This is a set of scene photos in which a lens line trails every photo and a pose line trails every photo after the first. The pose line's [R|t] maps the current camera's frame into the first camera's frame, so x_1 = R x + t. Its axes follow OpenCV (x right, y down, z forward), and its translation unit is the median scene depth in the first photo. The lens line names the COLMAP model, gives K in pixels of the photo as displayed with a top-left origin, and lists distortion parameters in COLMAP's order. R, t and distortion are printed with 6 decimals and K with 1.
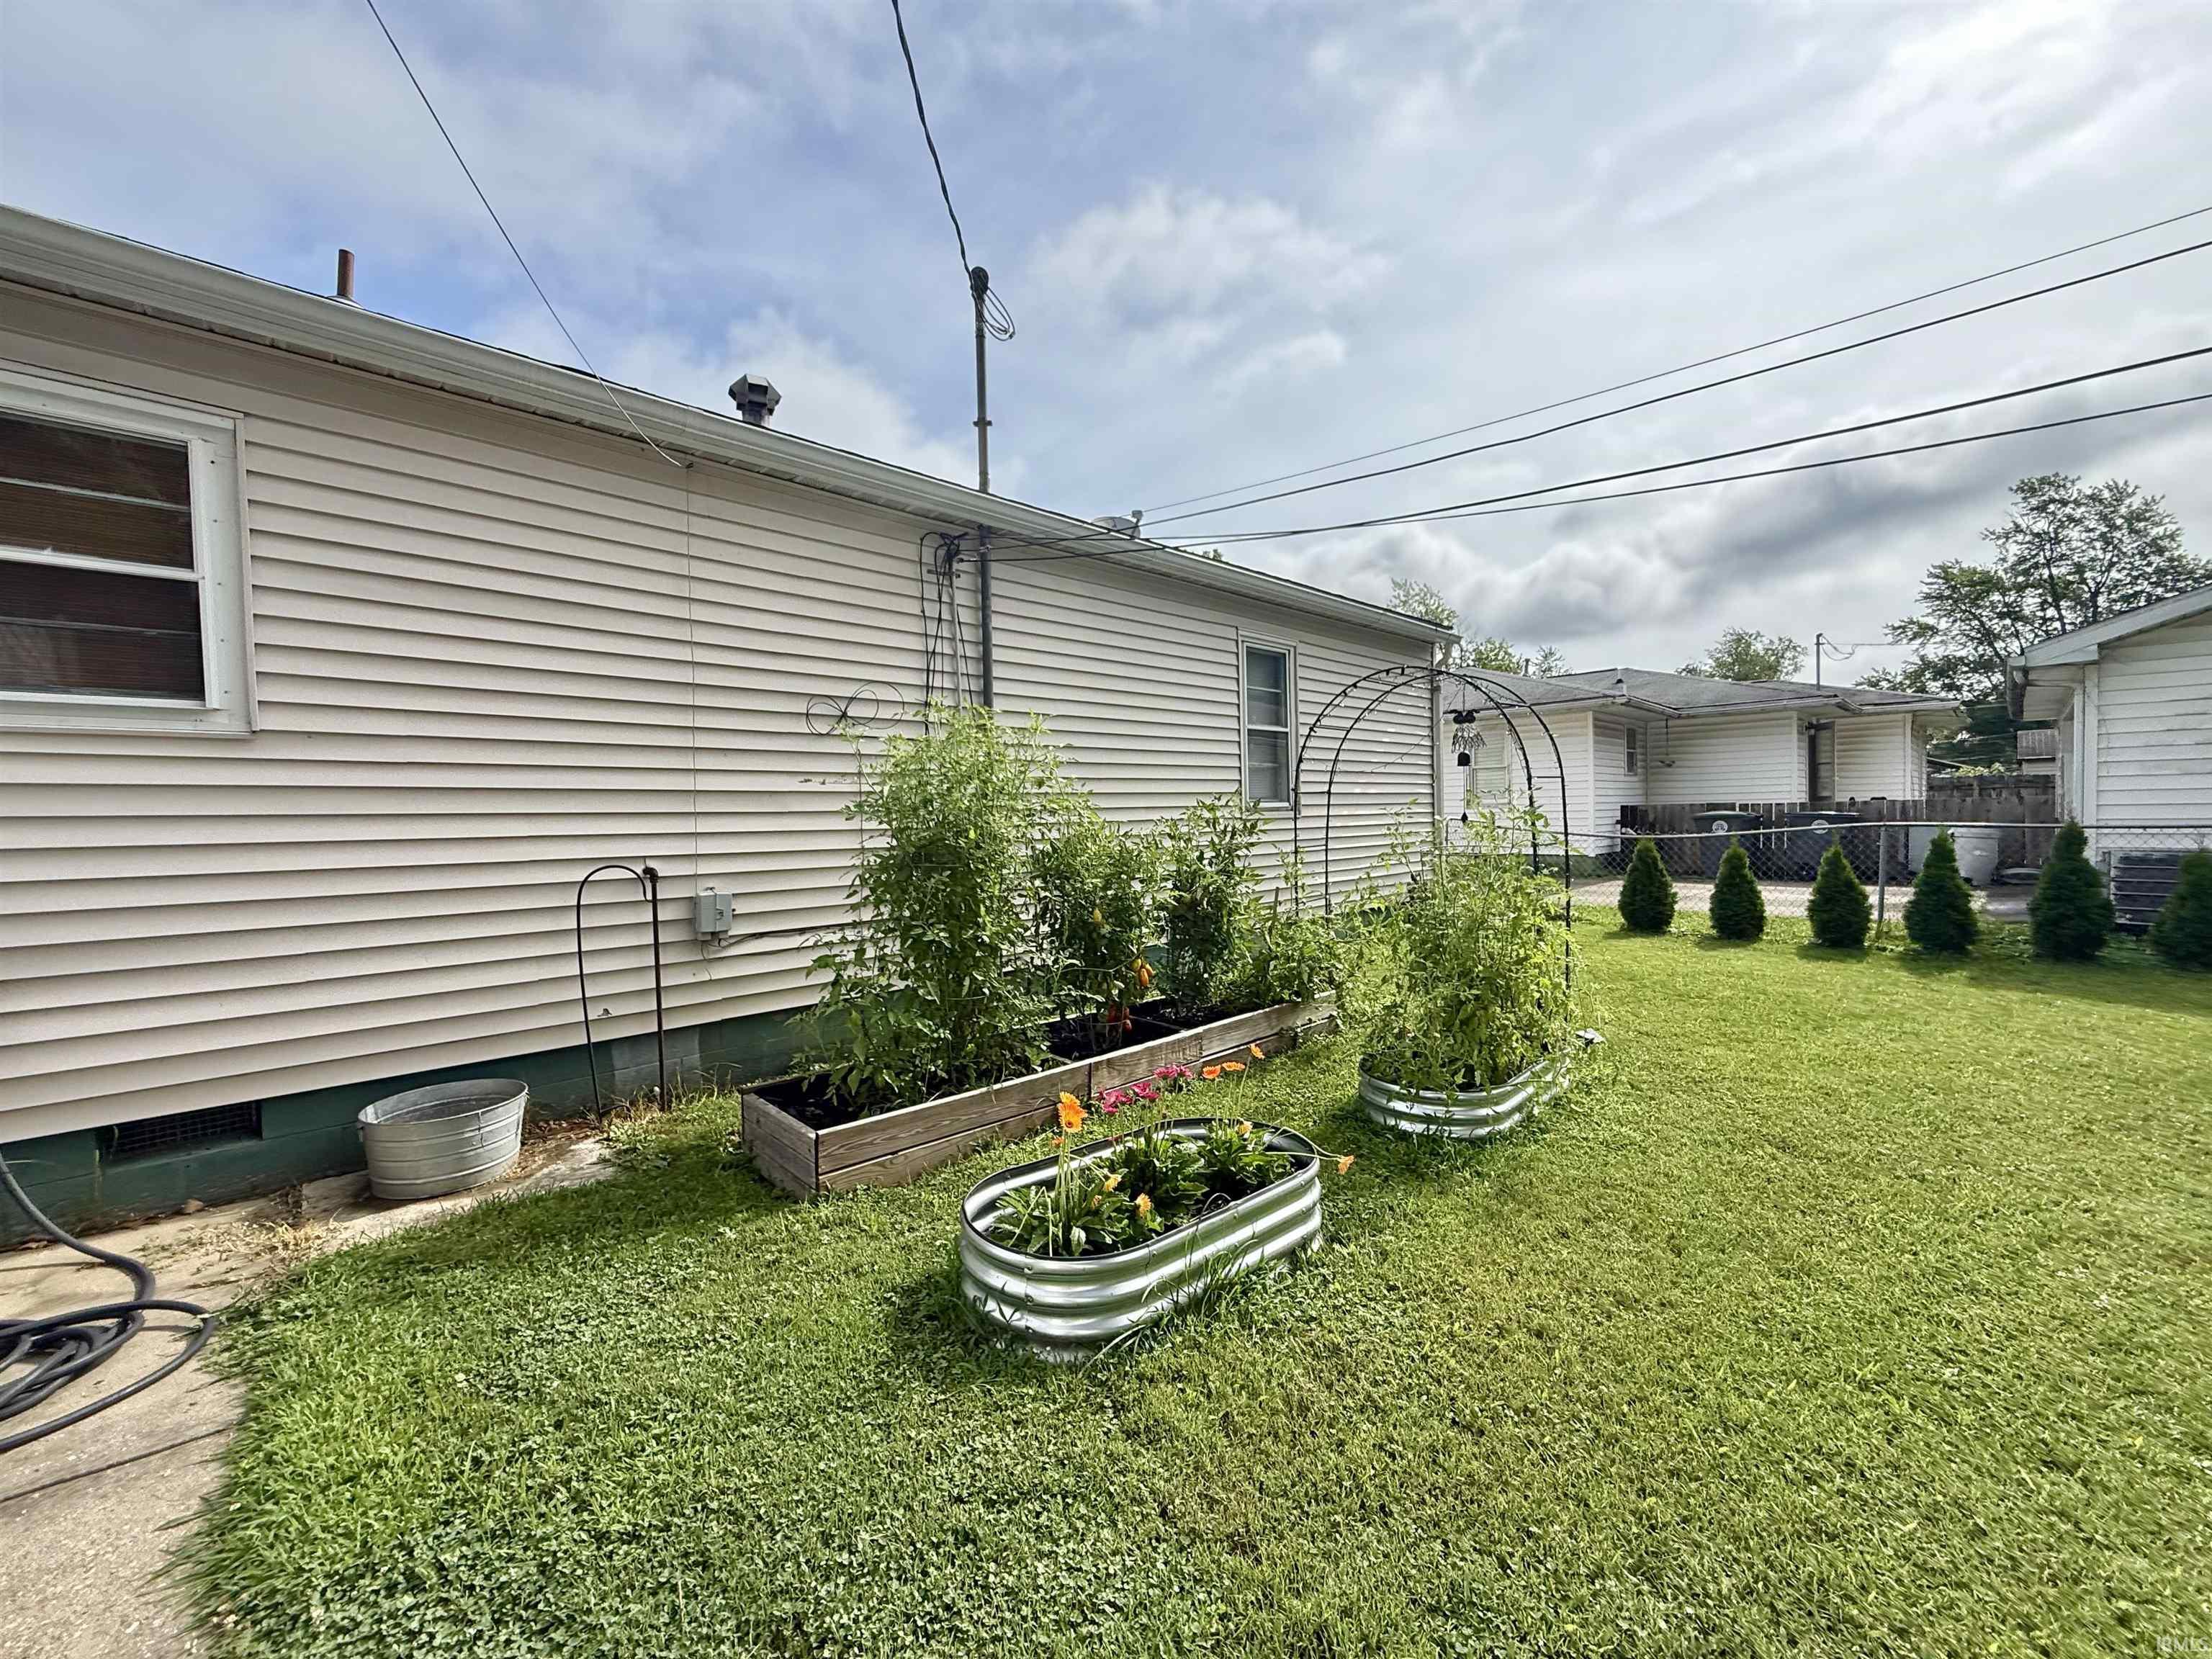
lens RADIAL K [[877.7, 0, 1099.2], [0, 877.7, 832.5], [0, 0, 1]] dist [0.000634, -0.000310]
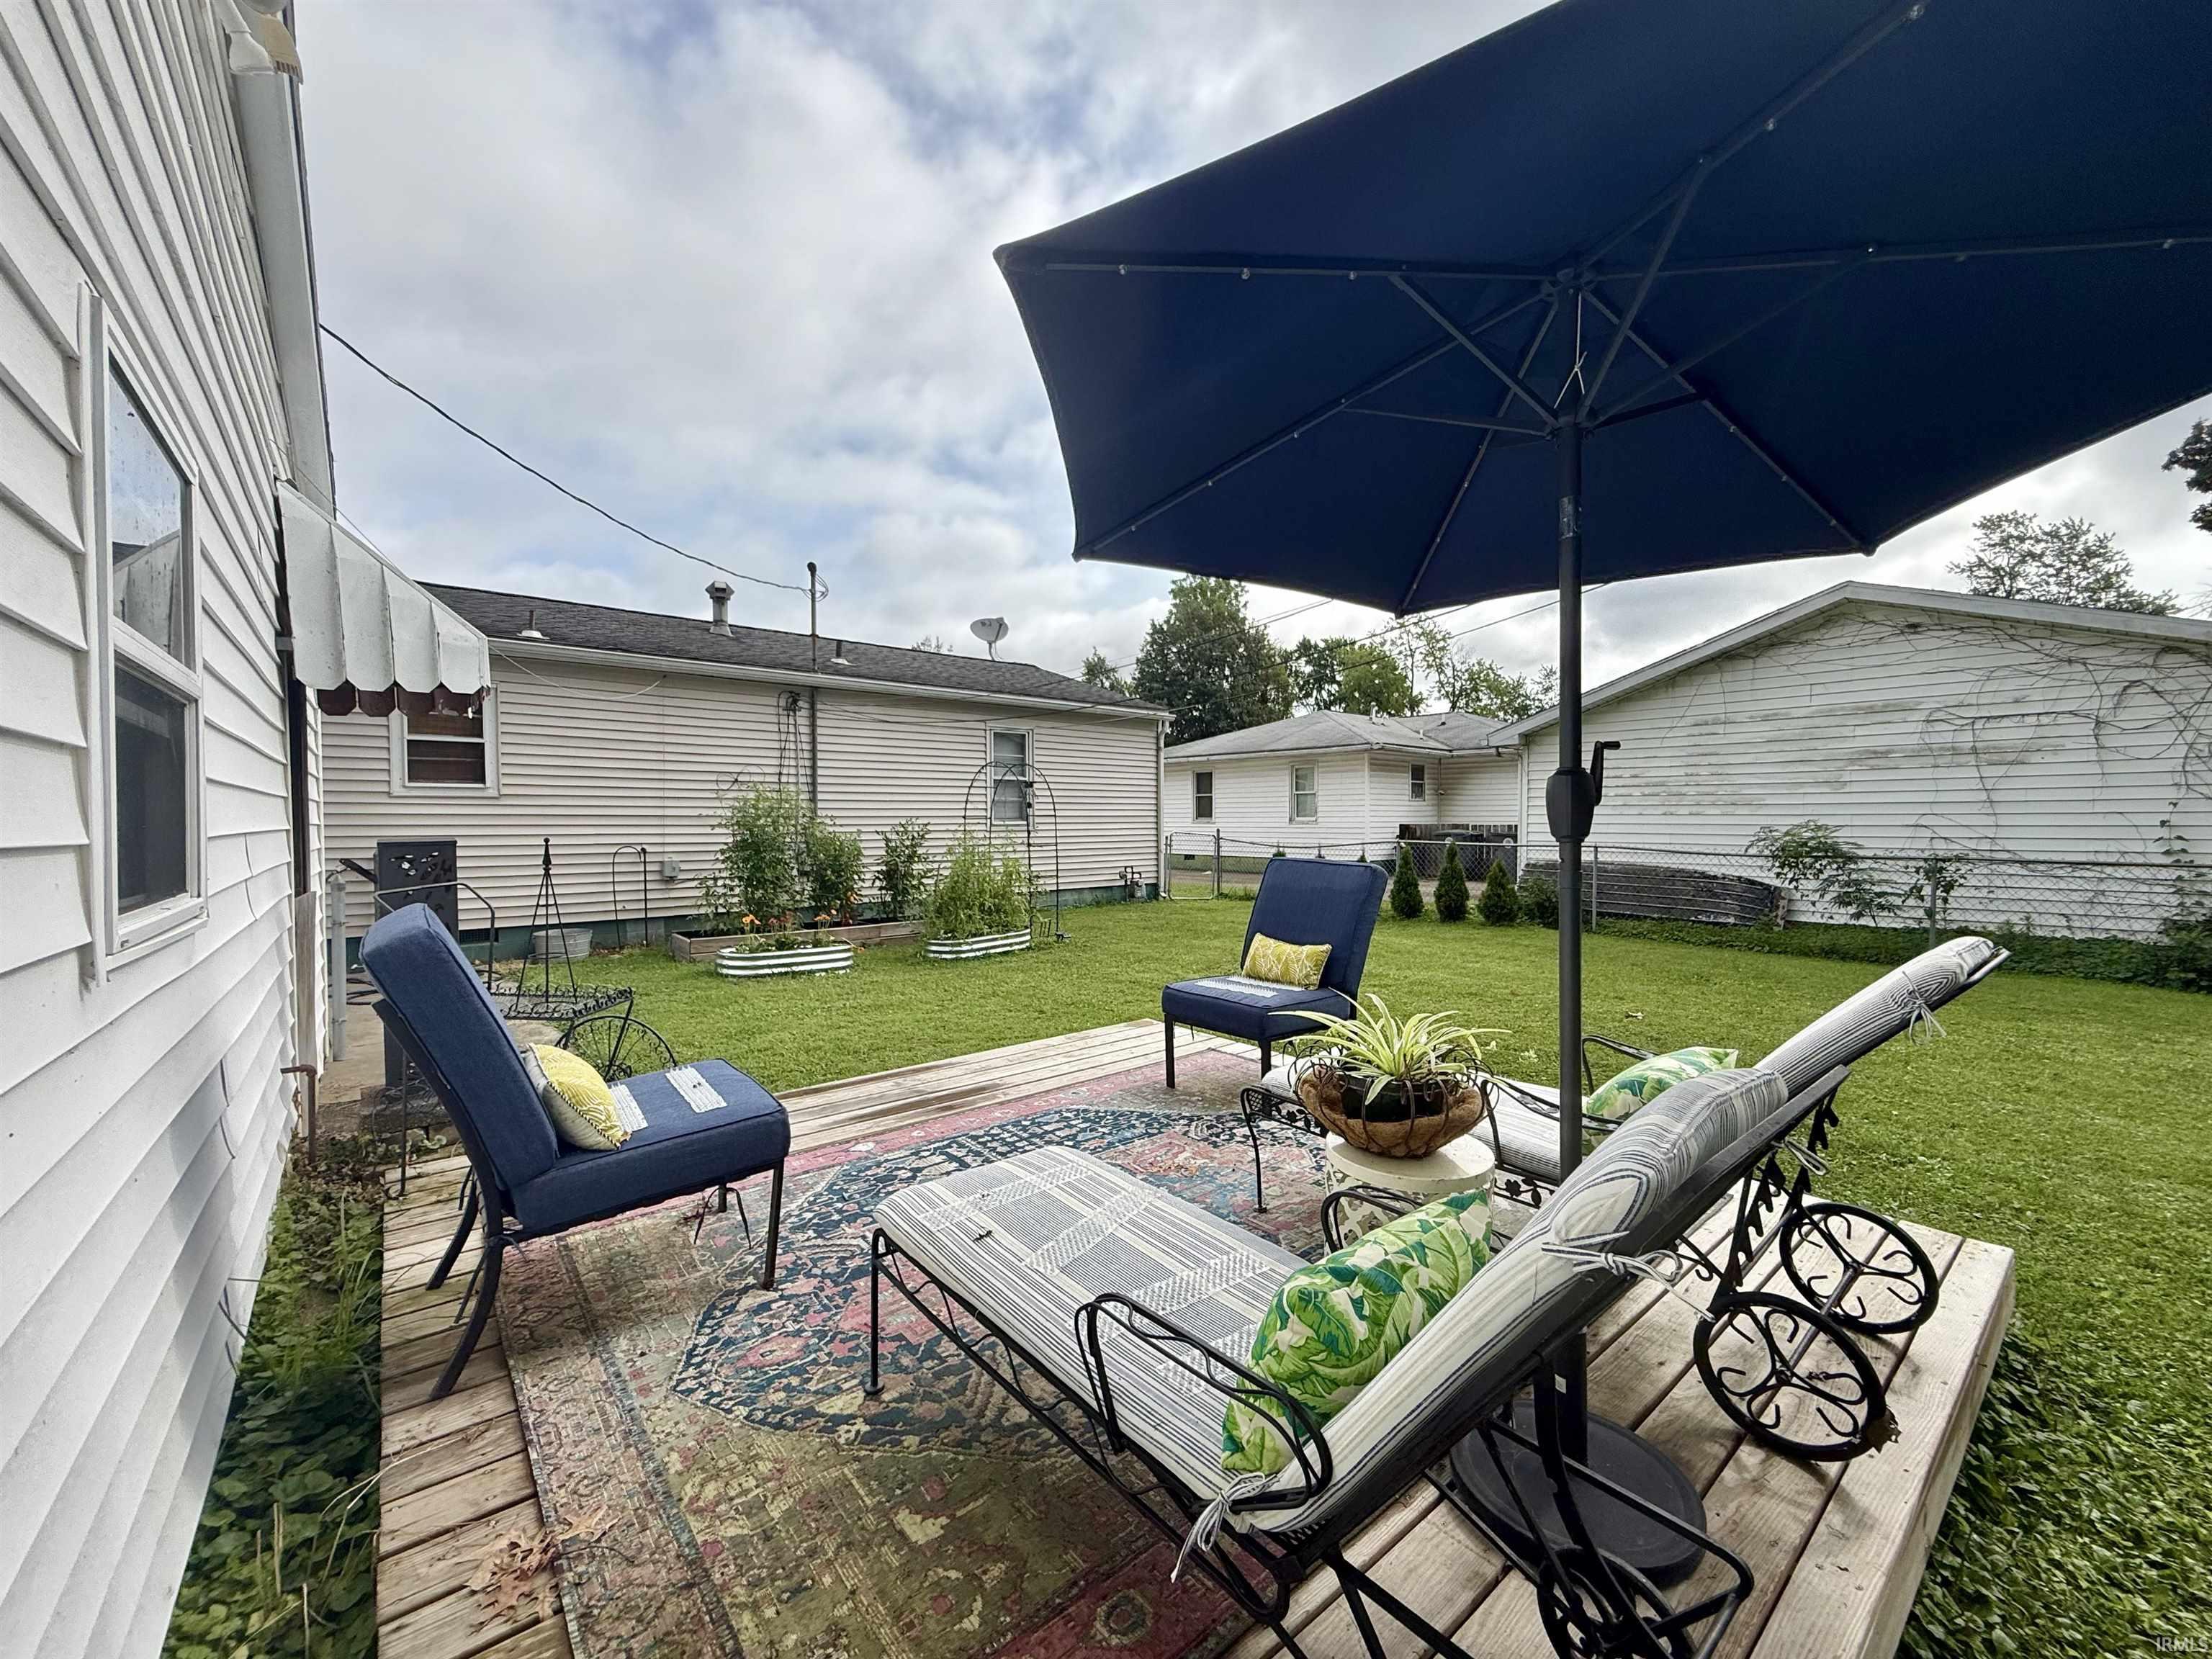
lens RADIAL K [[877.7, 0, 1099.2], [0, 877.7, 832.5], [0, 0, 1]] dist [0.000634, -0.000310]
pose [[0.998731, 0.017520, -0.047214, 0.224175], [-0.017838, 0.999821, -0.006325, -0.002293], [0.047095, 0.007160, 0.998865, -0.354579]]
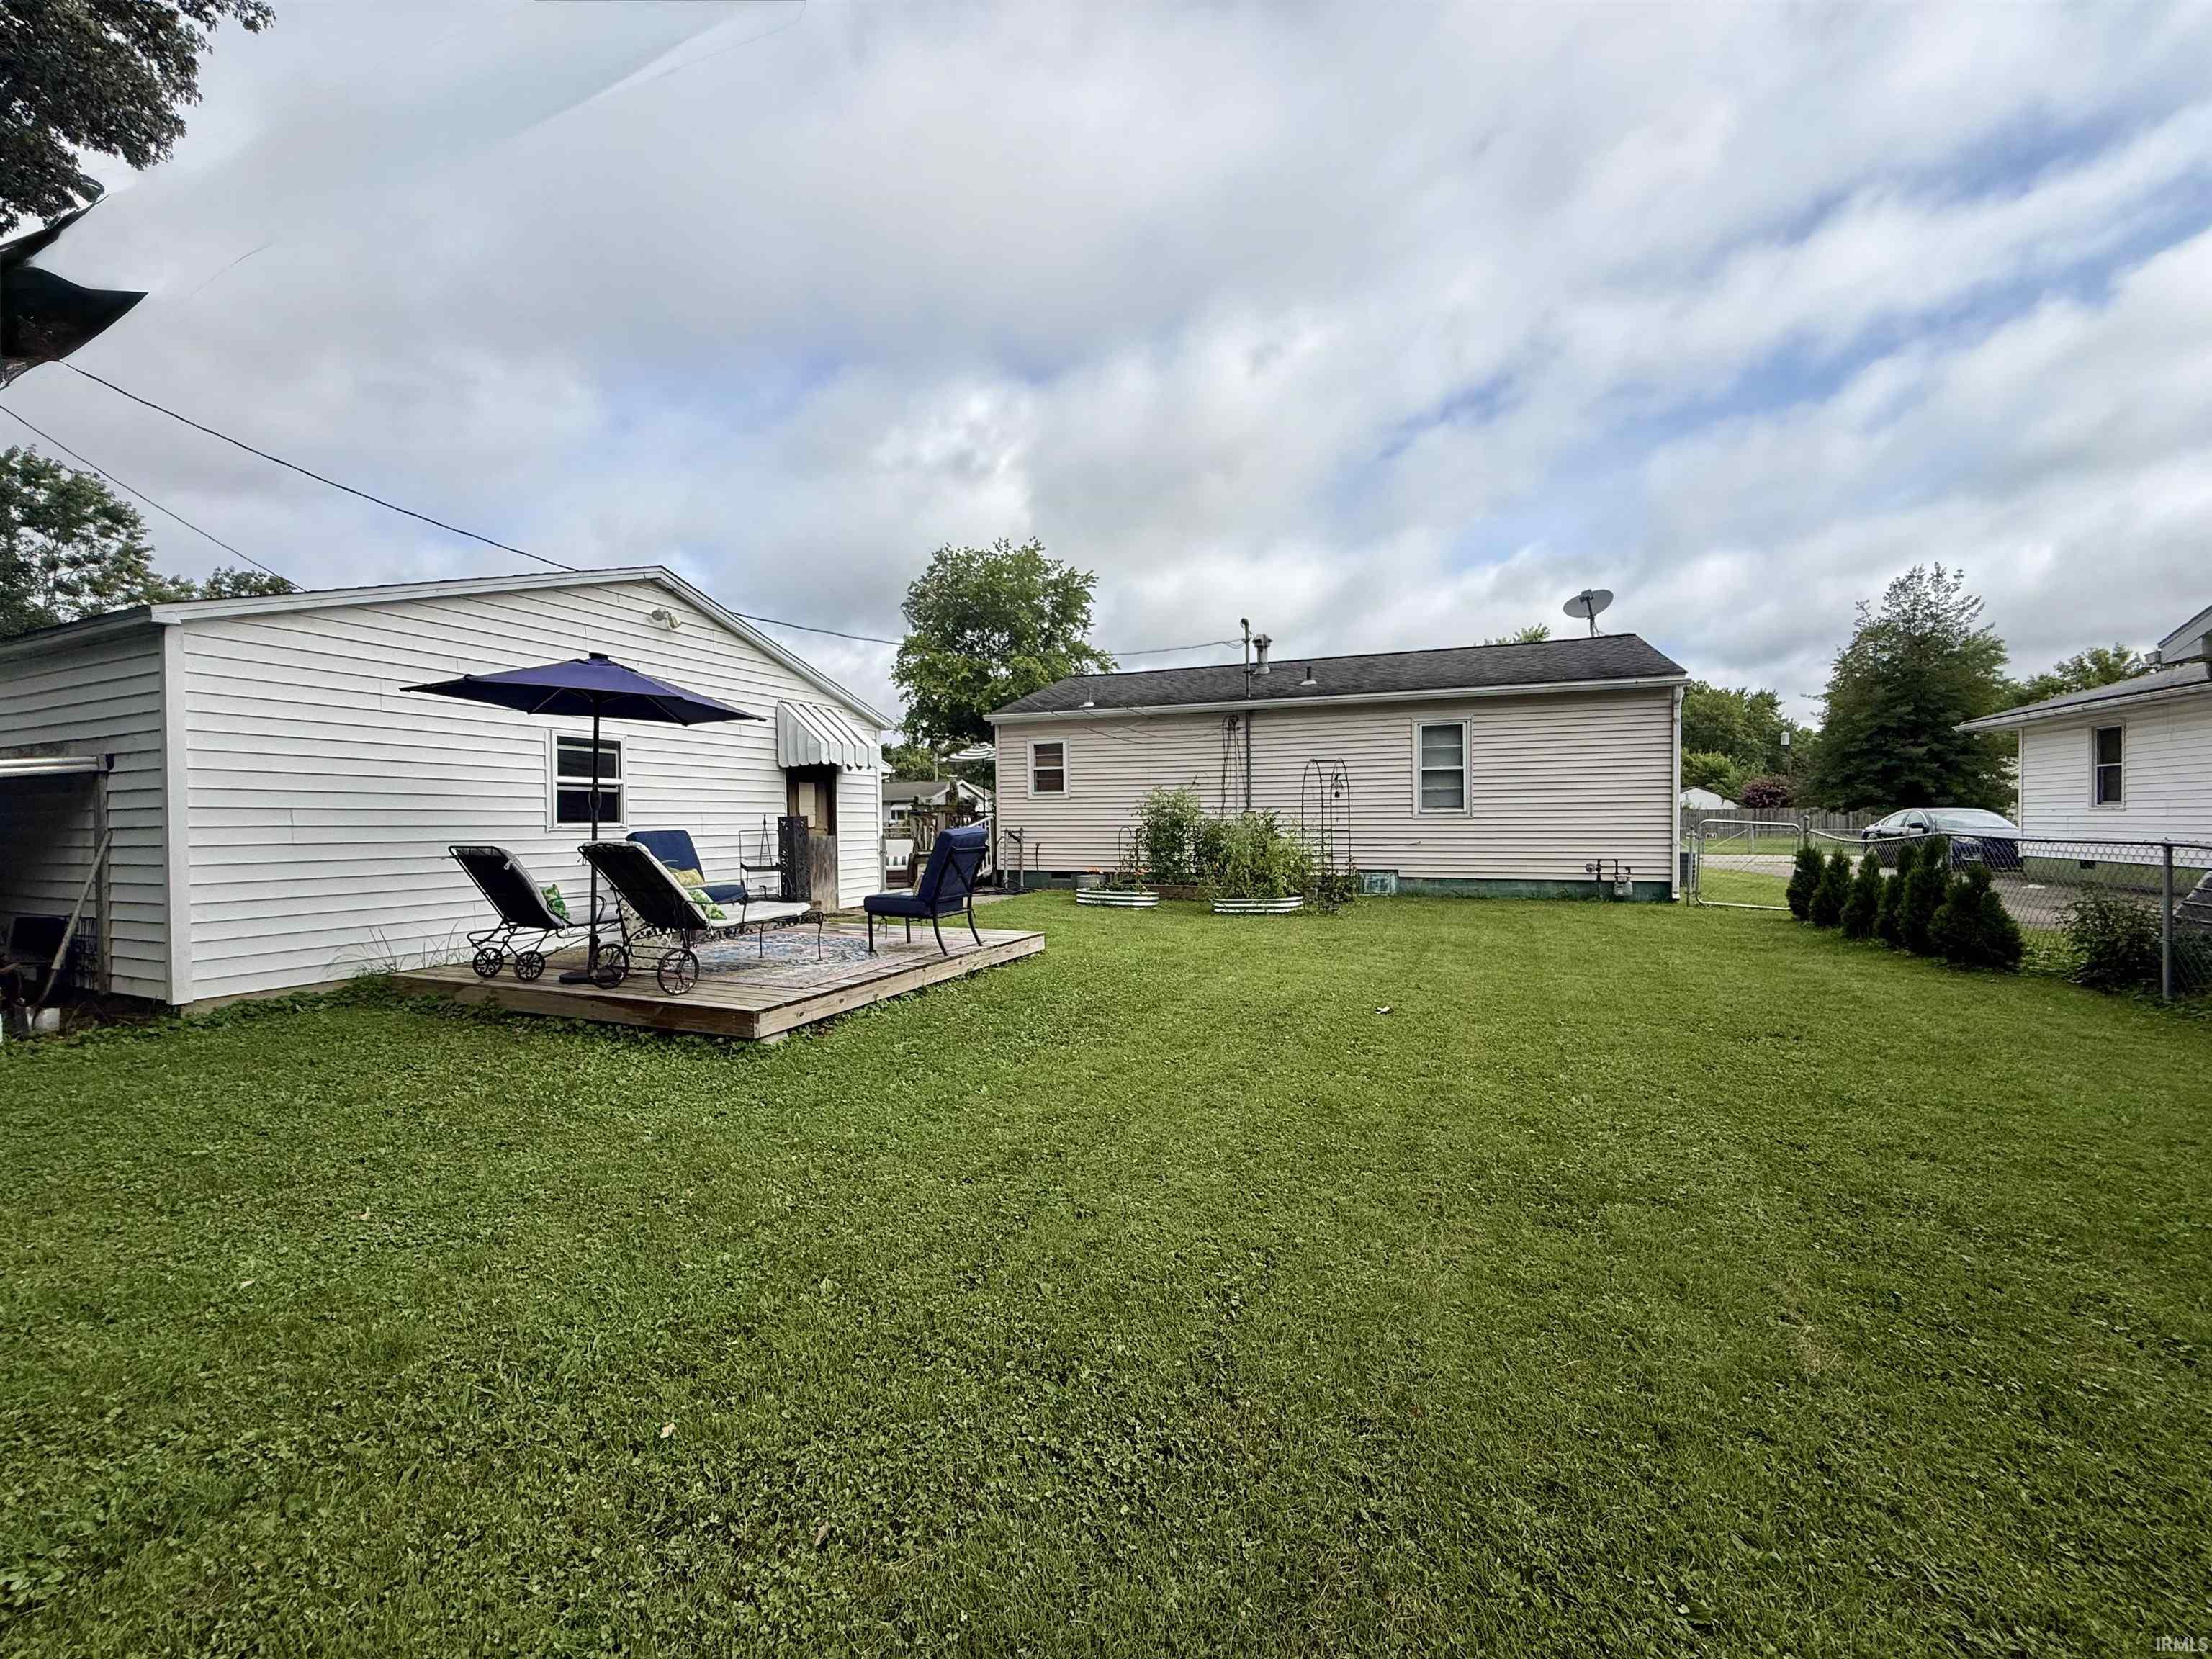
lens RADIAL K [[877.7, 0, 1099.2], [0, 877.7, 832.5], [0, 0, 1]] dist [0.000634, -0.000310]
pose [[0.402871, 0.029575, -0.914779, 0.772657], [-0.020874, 0.999515, 0.023122, -0.006927], [0.915019, 0.009780, 0.403293, -0.181582]]
